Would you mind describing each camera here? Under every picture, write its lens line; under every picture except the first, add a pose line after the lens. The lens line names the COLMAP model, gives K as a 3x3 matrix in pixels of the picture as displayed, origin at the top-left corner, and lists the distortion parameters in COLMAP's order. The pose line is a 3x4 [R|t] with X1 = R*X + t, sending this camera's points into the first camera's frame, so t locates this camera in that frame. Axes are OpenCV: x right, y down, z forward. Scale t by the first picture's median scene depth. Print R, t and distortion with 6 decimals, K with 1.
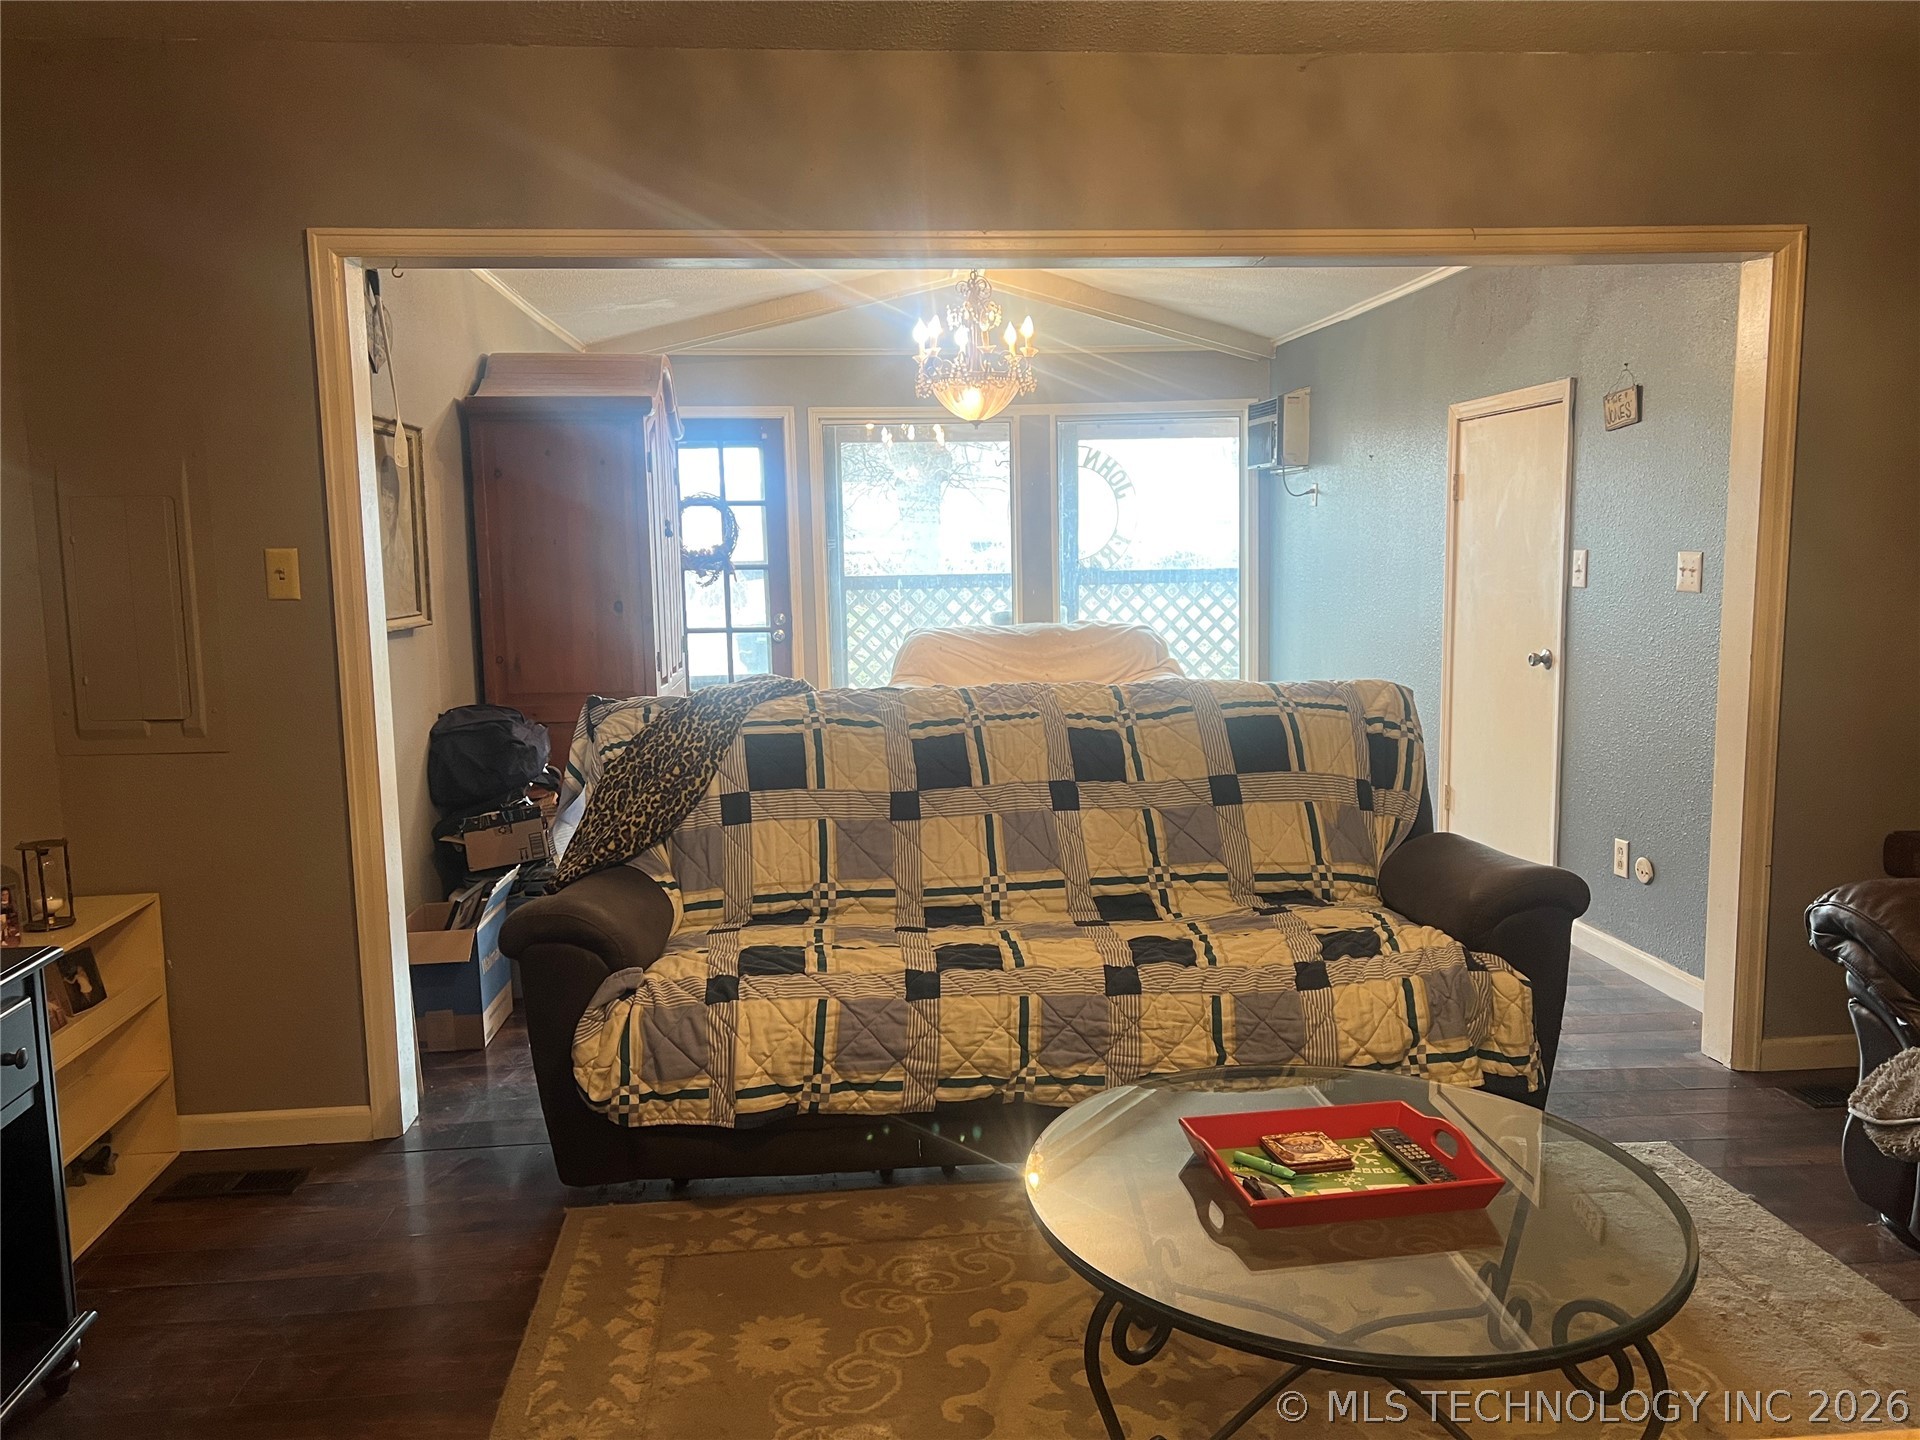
lens RADIAL K [[1452.4, 0, 960.0], [0, 1452.4, 720.0], [0, 0, 1]] dist [0.057007, -0.067310]
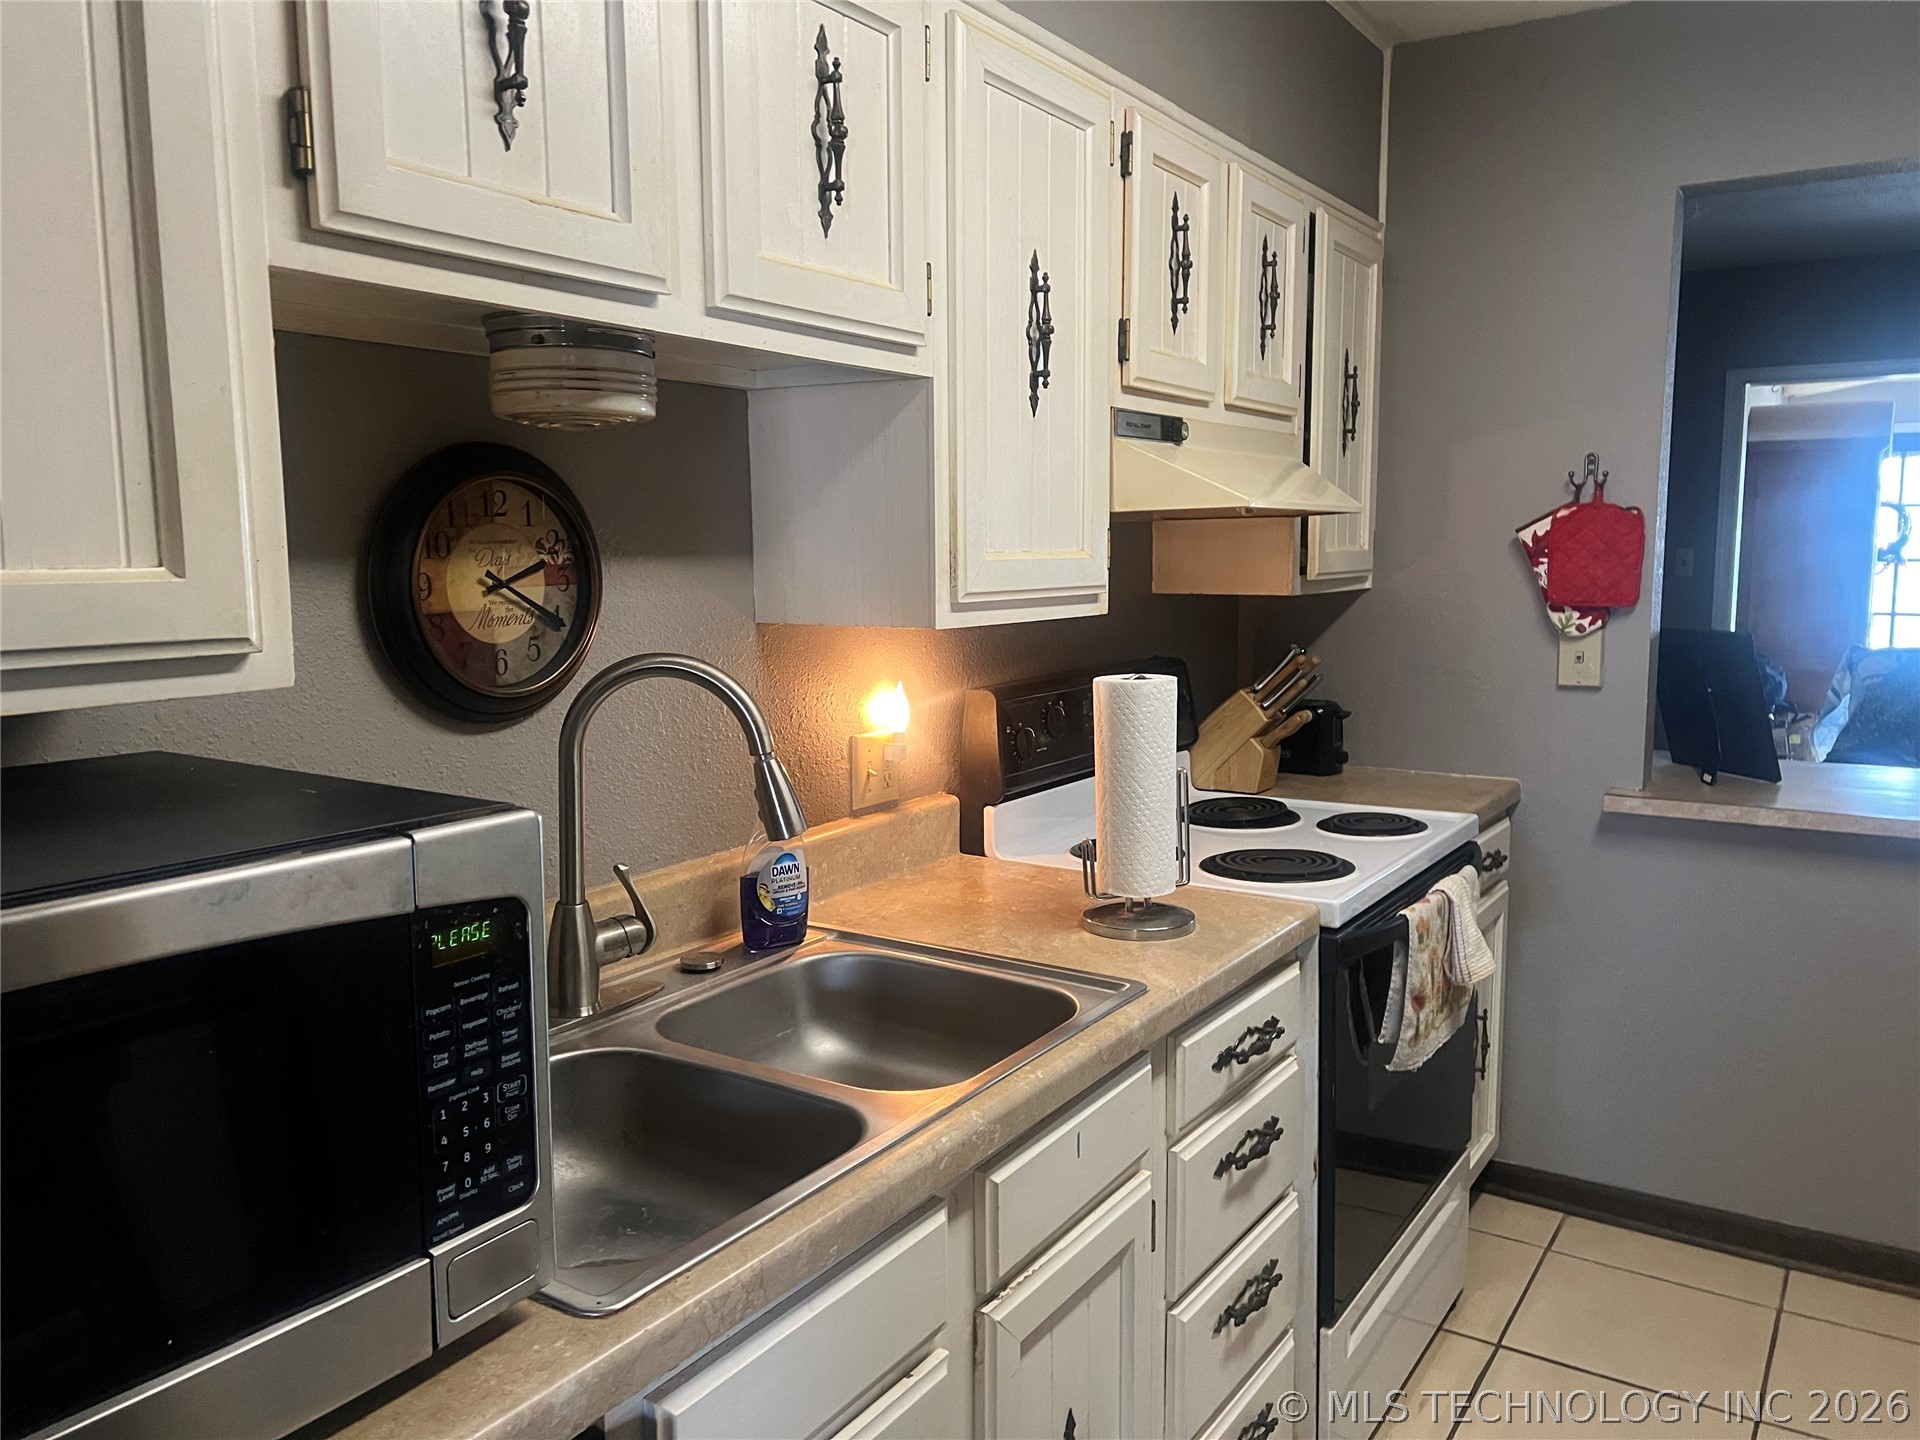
lens RADIAL K [[1452.4, 0, 960.0], [0, 1452.4, 720.0], [0, 0, 1]] dist [0.057007, -0.067310]
pose [[0.783980, 0.086964, -0.614665, -0.013941], [-0.081832, 0.995976, 0.036540, 0.041280], [0.615369, 0.021652, 0.787941, -0.393055]]
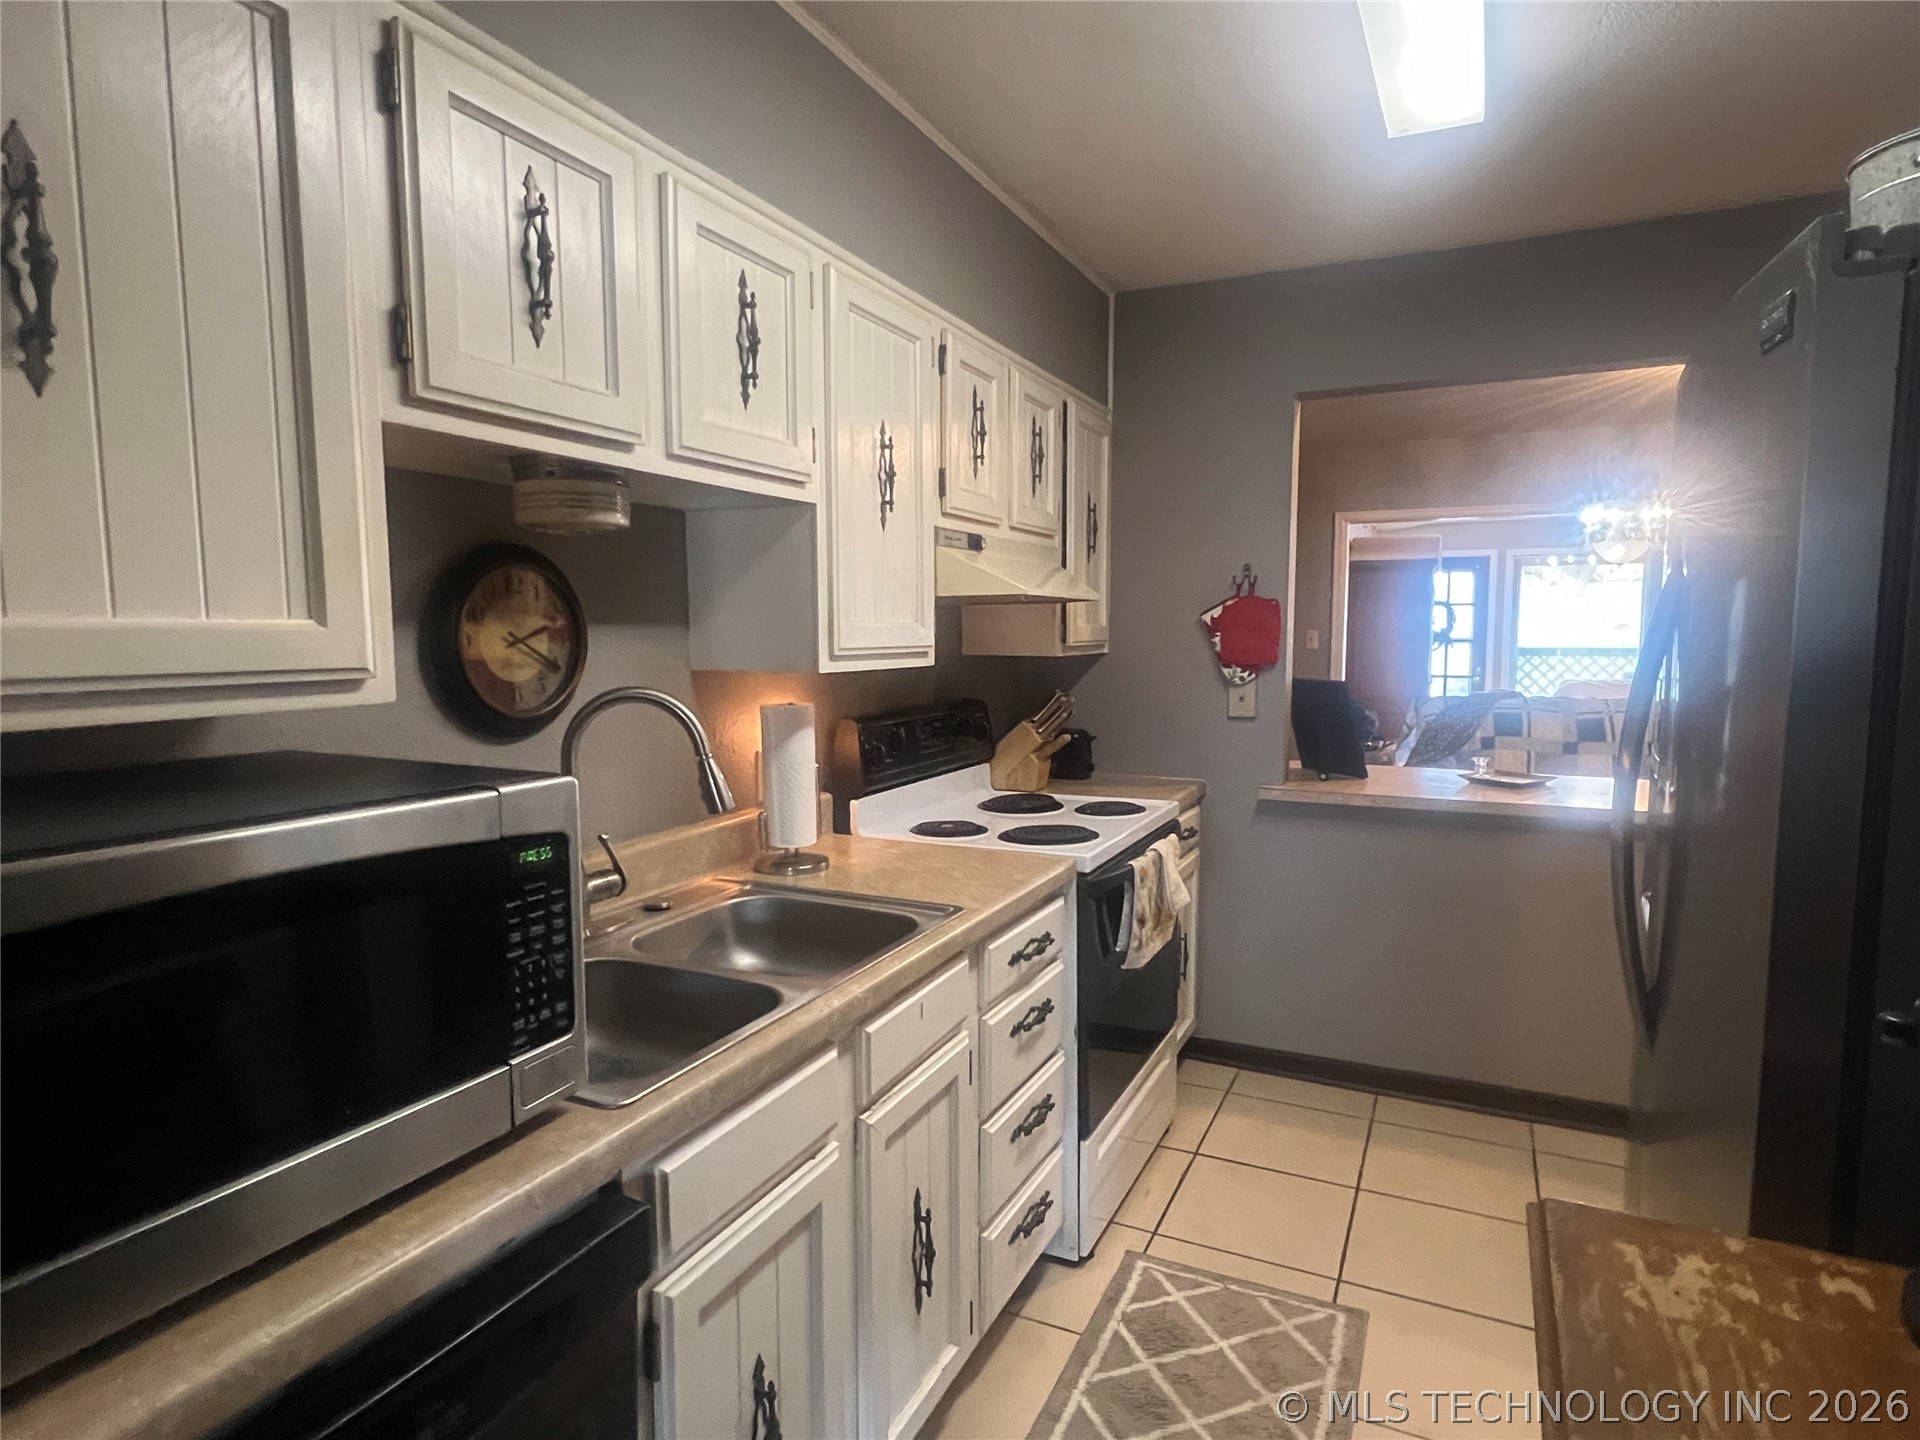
lens RADIAL K [[1054.6, 0, 957.2], [0, 1054.6, 730.2], [0, 0, 1]] dist [0.002758, 0.000853]
pose [[0.857277, 0.064614, -0.510785, -0.008914], [-0.073575, 0.997286, 0.002671, 0.044093], [0.509571, 0.035292, 0.859704, -0.402750]]
